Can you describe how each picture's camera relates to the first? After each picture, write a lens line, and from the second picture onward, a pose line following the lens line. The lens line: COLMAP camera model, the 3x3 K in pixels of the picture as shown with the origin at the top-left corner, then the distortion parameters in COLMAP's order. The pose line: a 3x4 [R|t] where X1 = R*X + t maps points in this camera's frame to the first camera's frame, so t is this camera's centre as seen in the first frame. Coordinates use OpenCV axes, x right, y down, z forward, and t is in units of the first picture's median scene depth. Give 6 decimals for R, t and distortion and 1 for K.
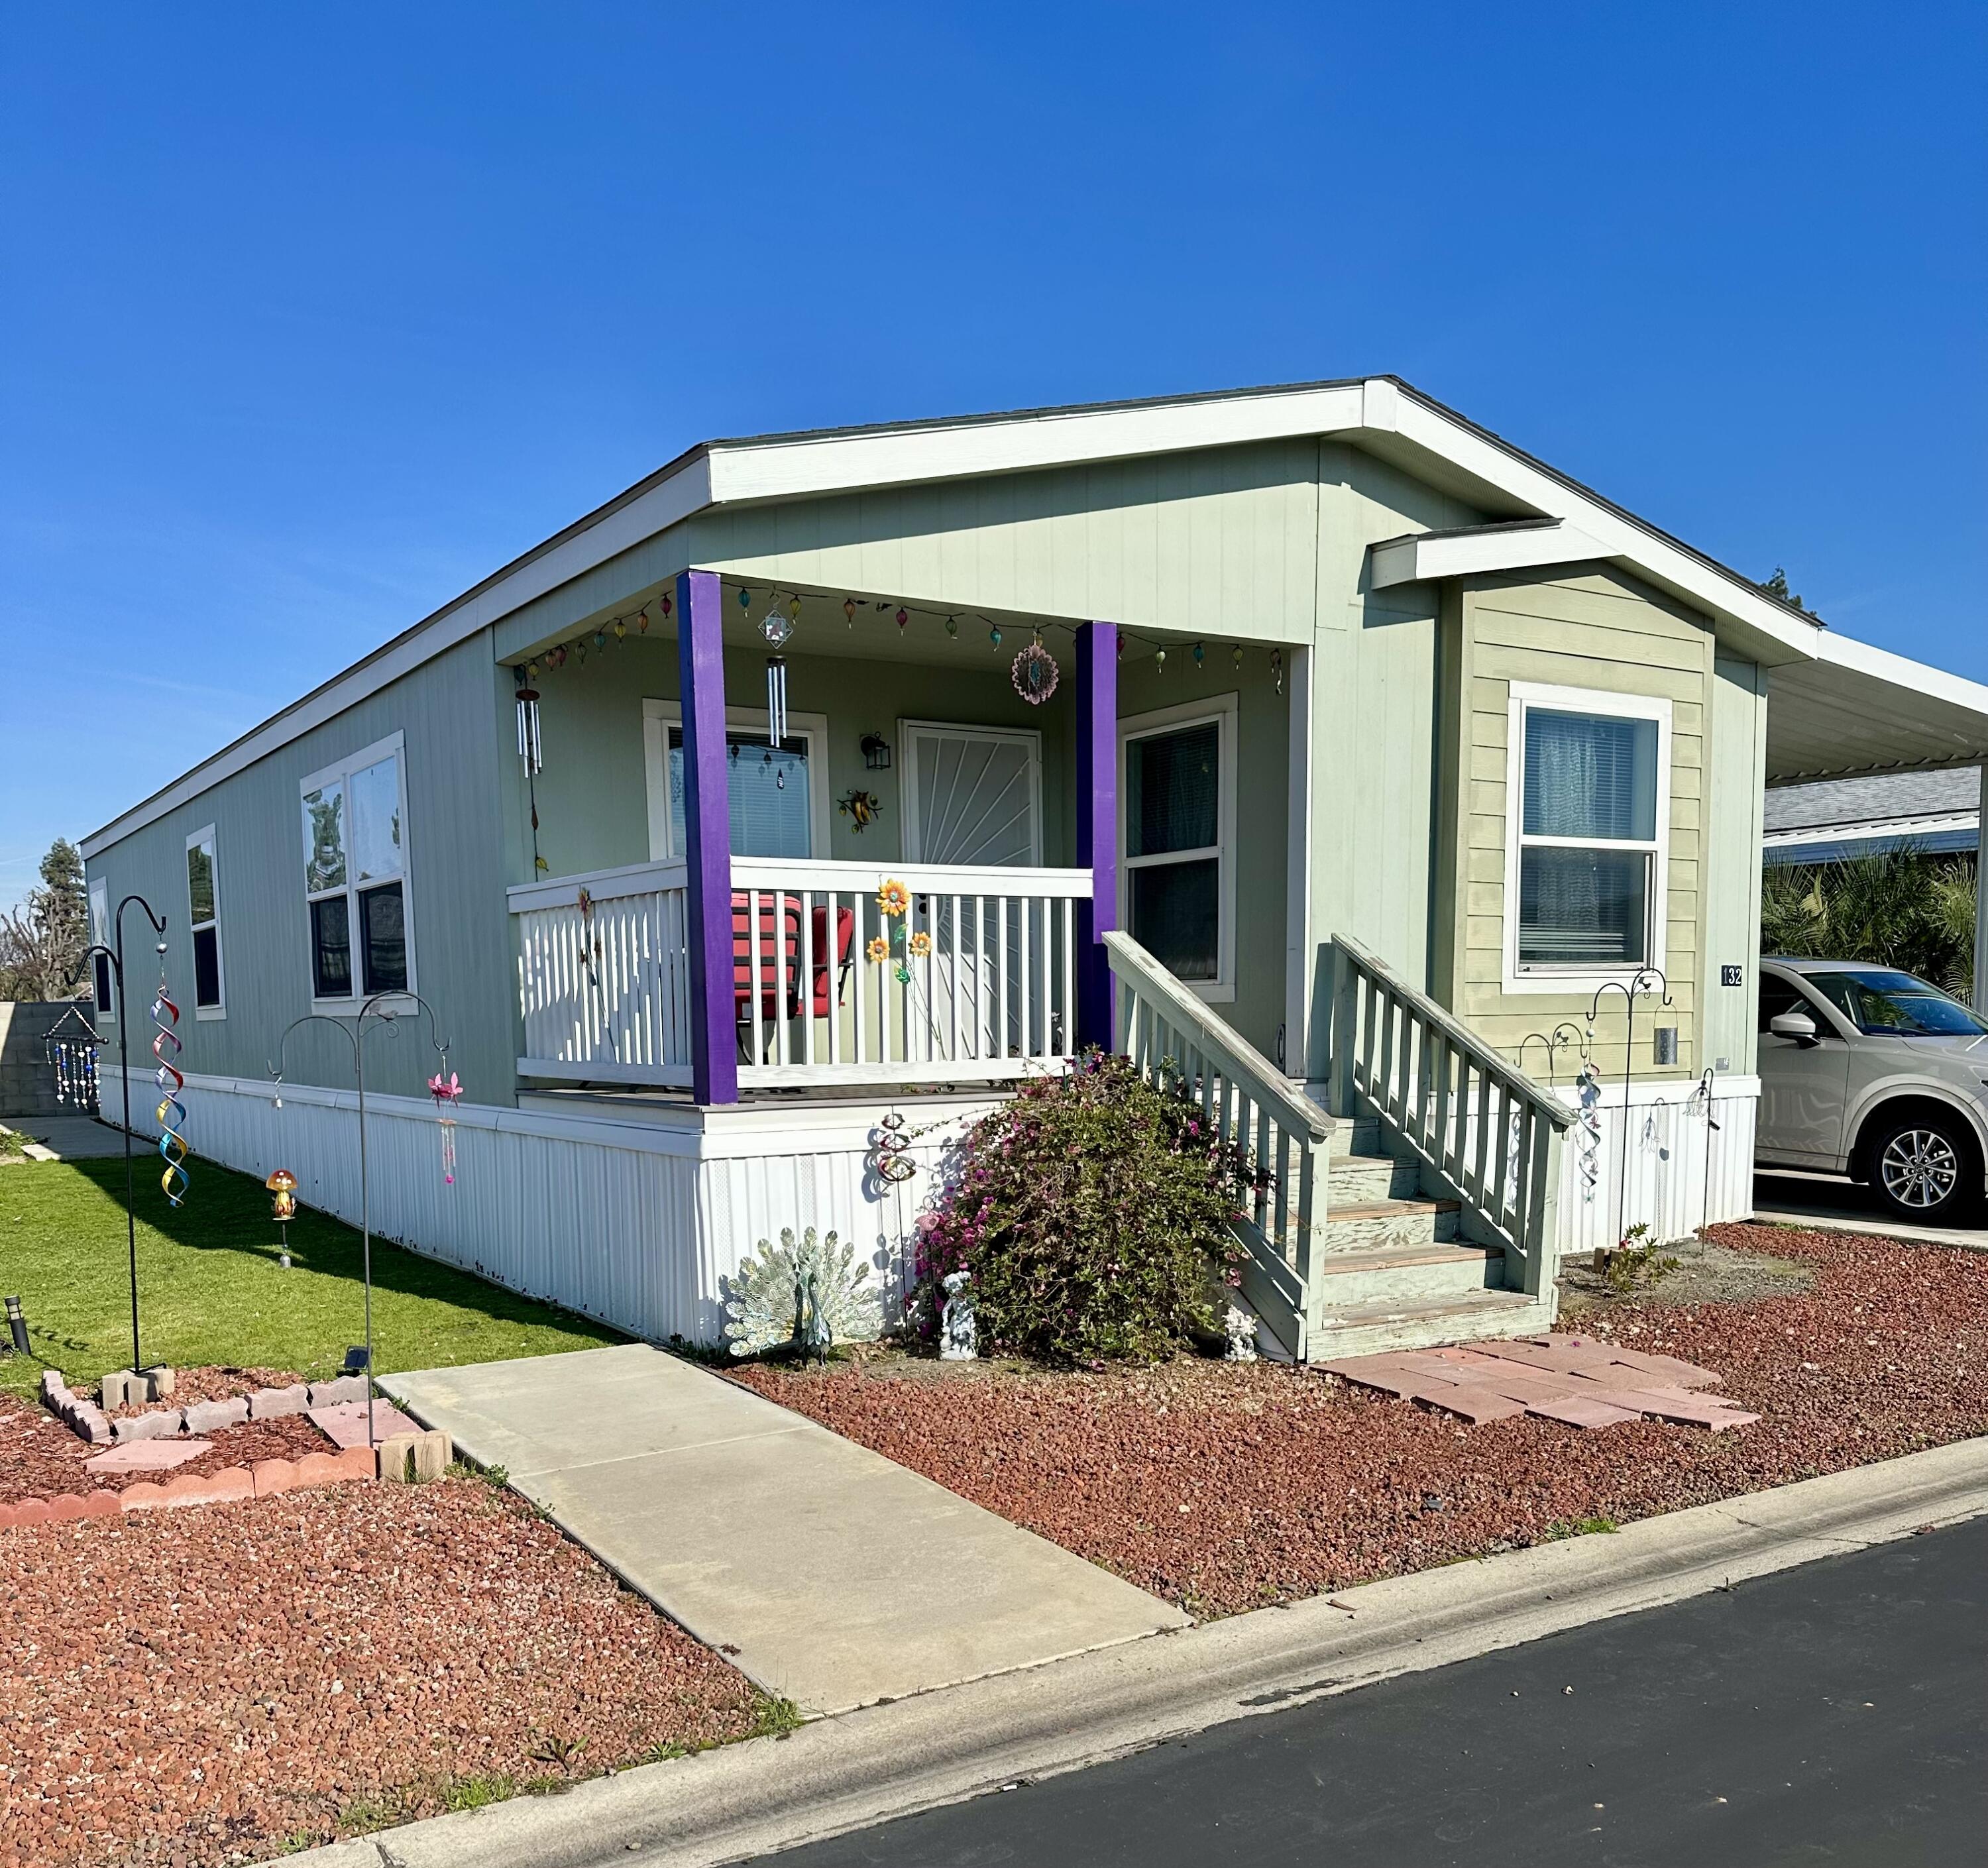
lens RADIAL K [[1832.4, 0, 997.0], [0, 1832.4, 1176.1], [0, 0, 1]] dist [0.196842, -0.454181]
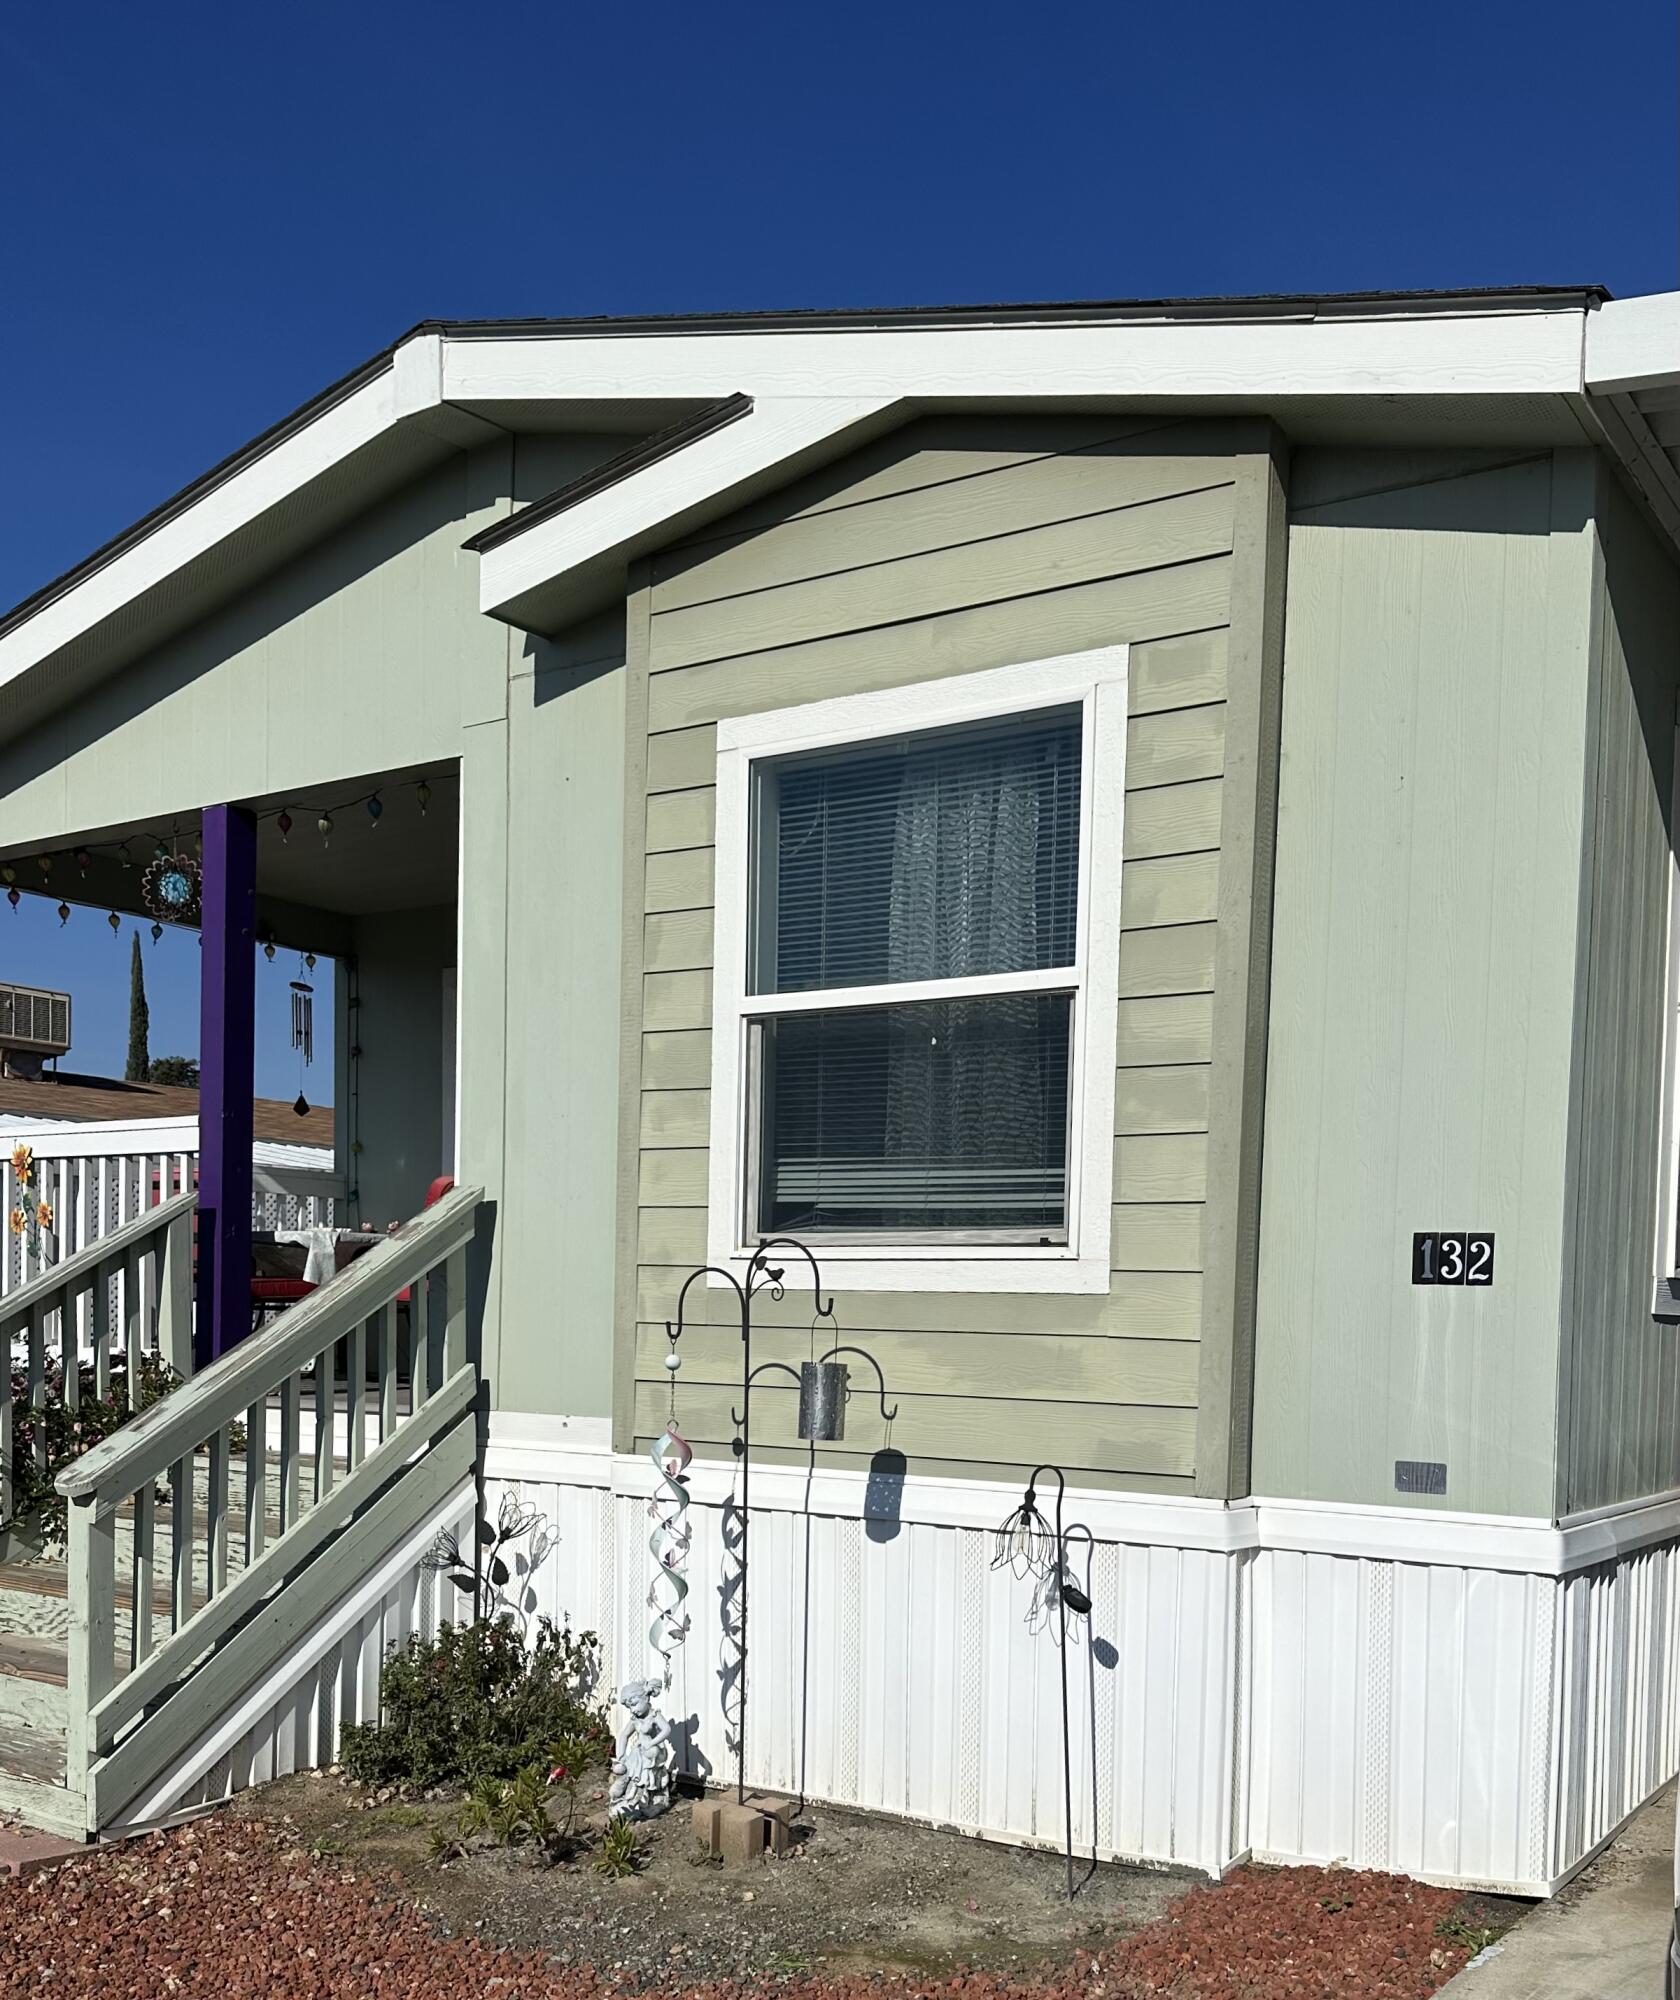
lens RADIAL K [[1937.7, 0, 926.9], [0, 1937.7, 1378.5], [0, 0, 1]] dist [0.135185, -0.271755]
pose [[0.410505, 0.052543, -0.910343, 0.869846], [-0.105897, 0.994330, 0.009638, -0.087837], [0.905689, 0.092446, 0.413741, 0.866364]]
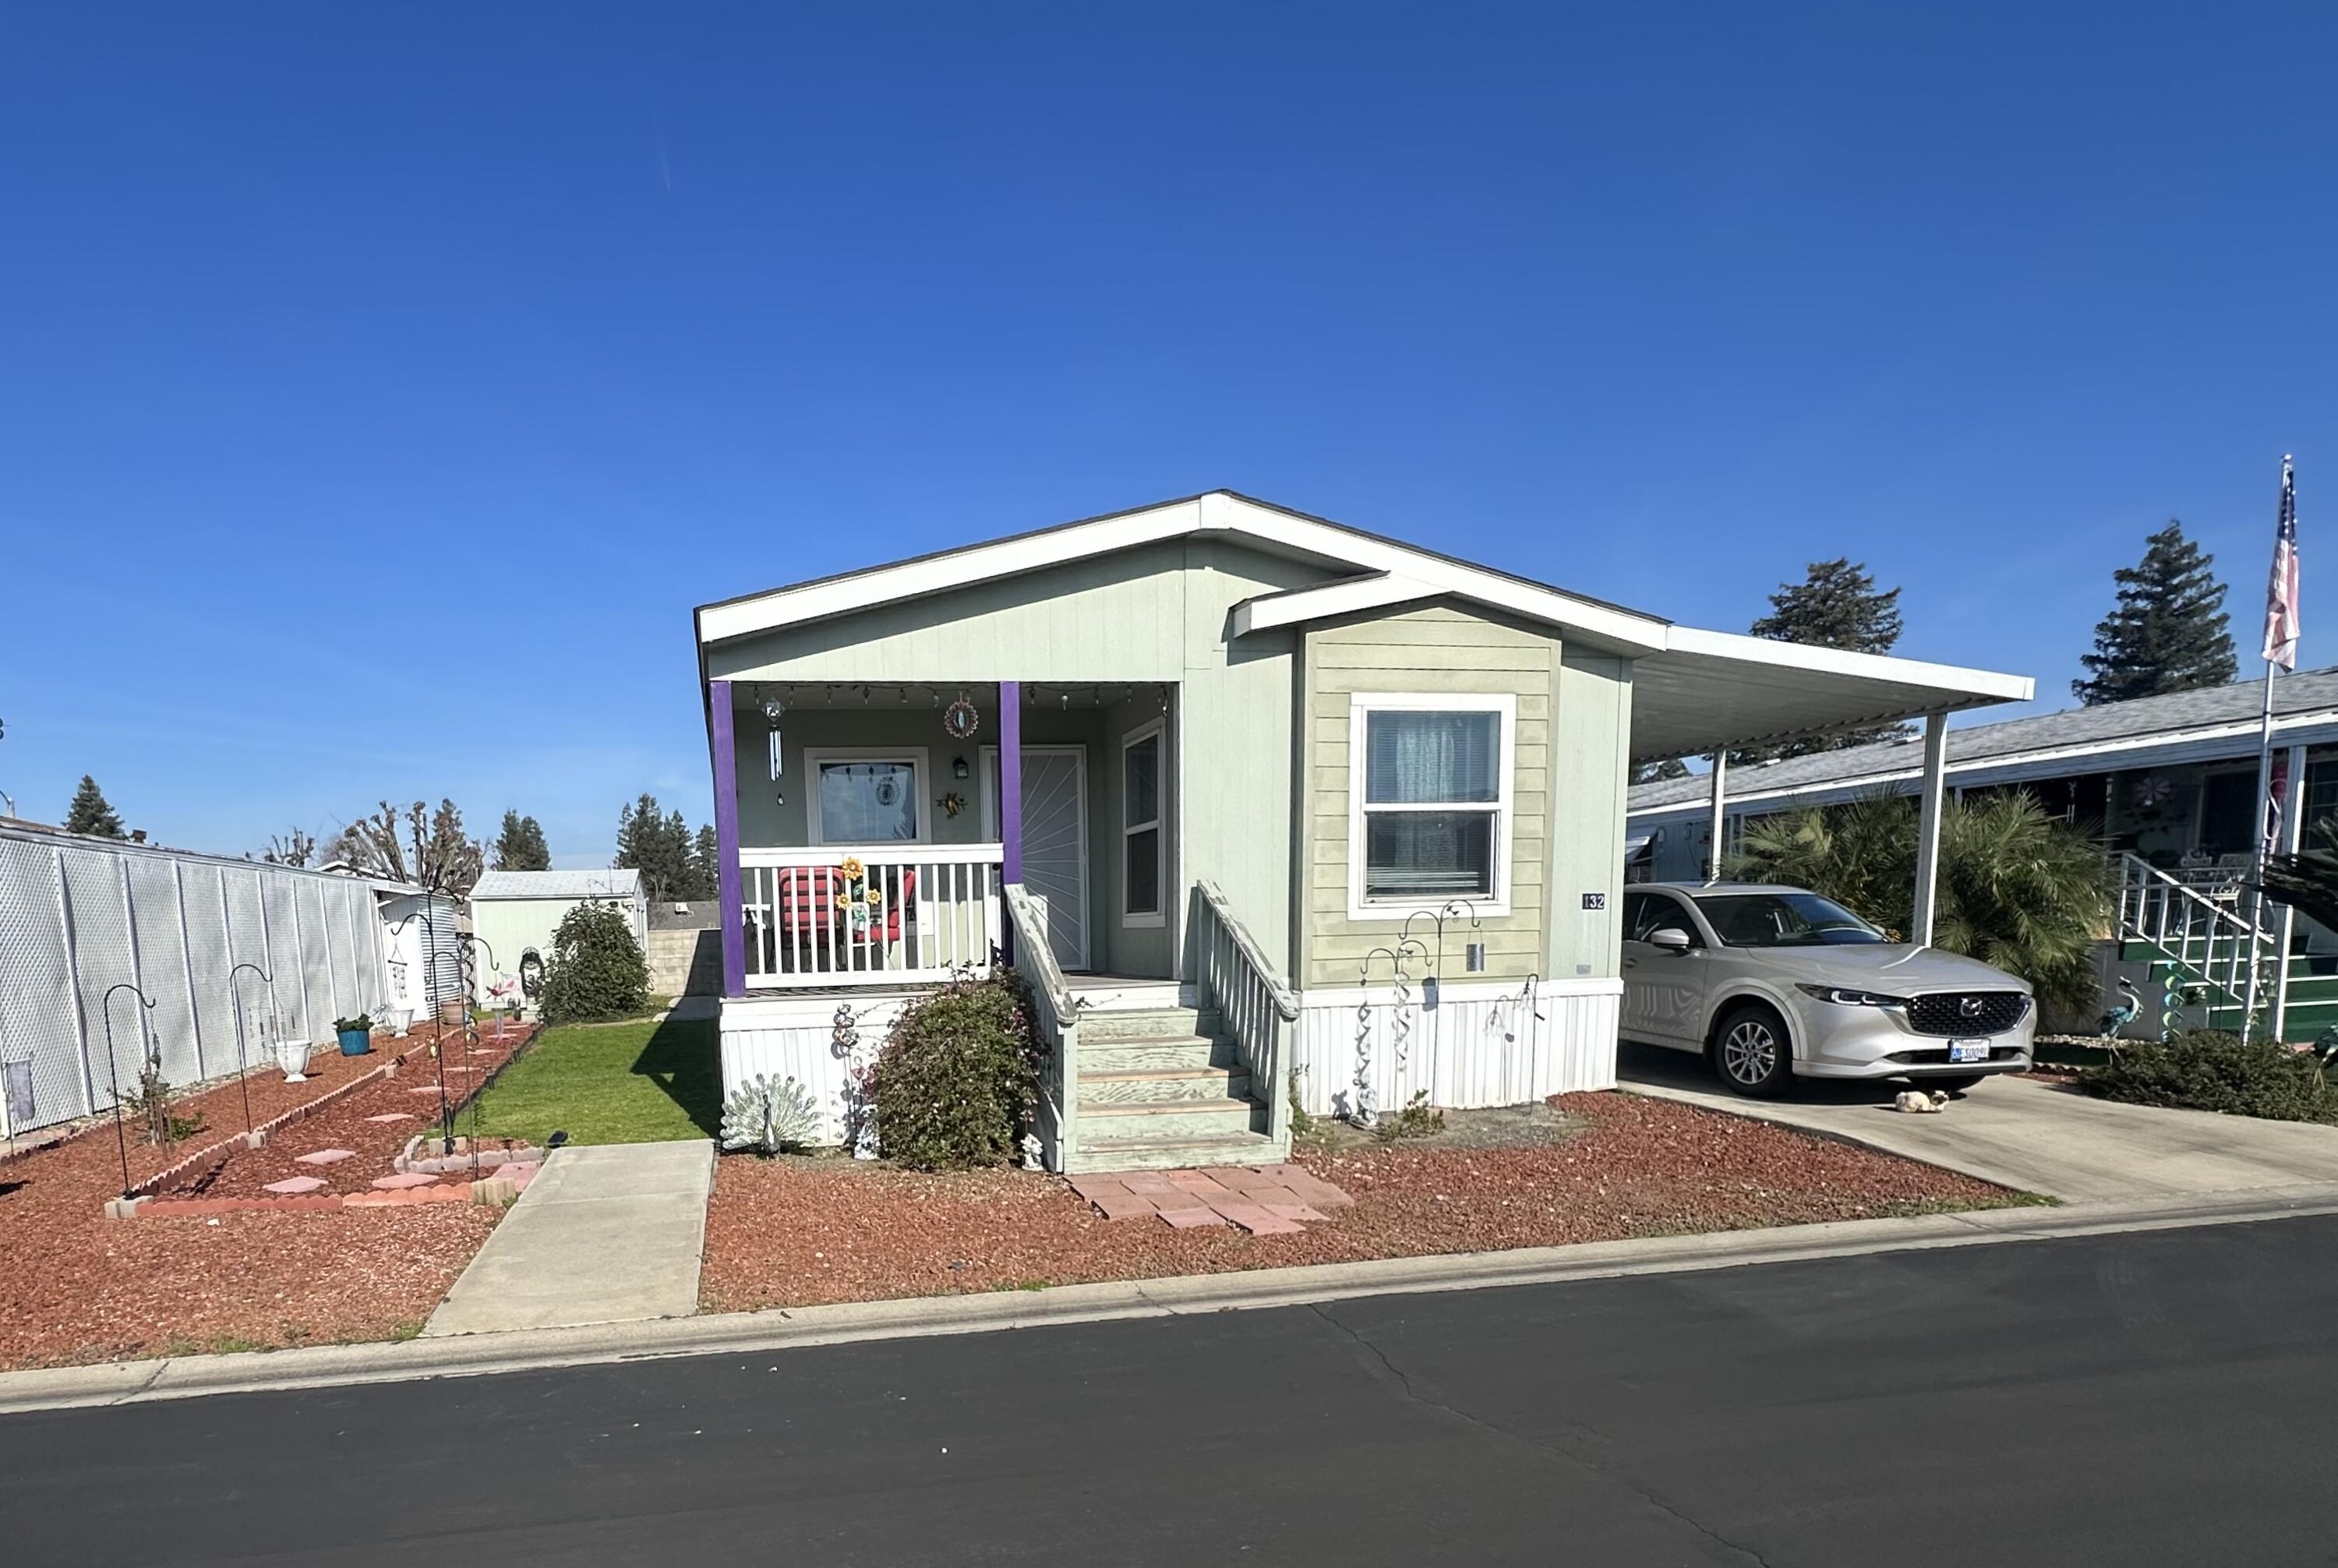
lens RADIAL K [[1257.0, 0, 957.8], [0, 1257.0, 1086.1], [0, 0, 1]] dist [-0.006223, -0.000770]
pose [[0.922398, 0.035569, -0.384601, 0.387913], [-0.018815, 0.998706, 0.047240, -0.013716], [0.385783, -0.036338, 0.921873, 0.021979]]
